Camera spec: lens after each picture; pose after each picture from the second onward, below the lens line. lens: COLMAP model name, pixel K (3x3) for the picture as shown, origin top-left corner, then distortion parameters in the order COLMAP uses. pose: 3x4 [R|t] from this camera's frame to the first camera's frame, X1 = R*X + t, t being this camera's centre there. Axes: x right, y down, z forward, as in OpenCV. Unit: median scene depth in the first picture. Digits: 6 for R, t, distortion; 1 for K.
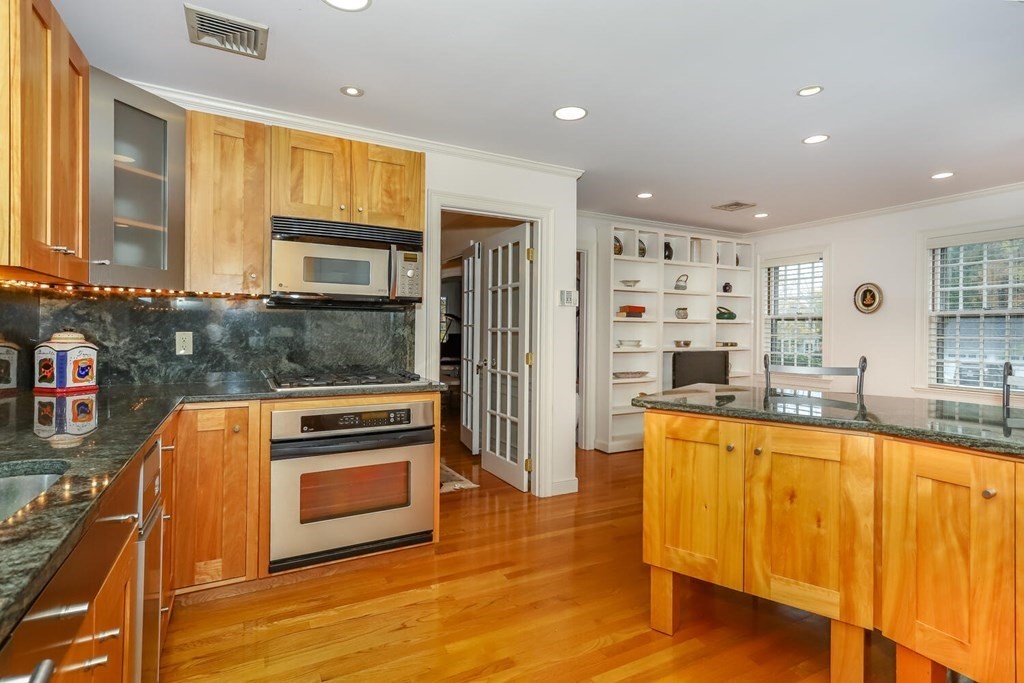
lens RADIAL K [[505.7, 0, 517.5], [0, 505.7, 332.1], [0, 0, 1]] dist [-0.000469, 0.001592]
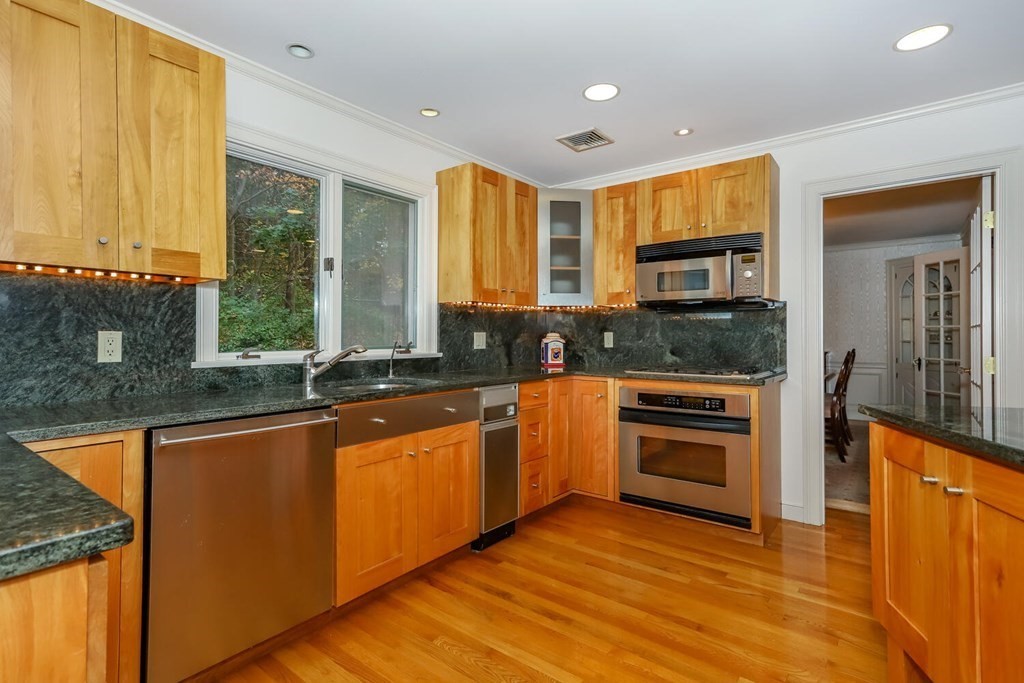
lens RADIAL K [[505.7, 0, 511.0], [0, 505.7, 337.4], [0, 0, 1]] dist [-0.000469, 0.001592]
pose [[0.387998, -0.007581, -0.921629, 0.635458], [0.000759, 0.999968, -0.007906, 0.027127], [0.921660, 0.002368, 0.387991, 0.149309]]
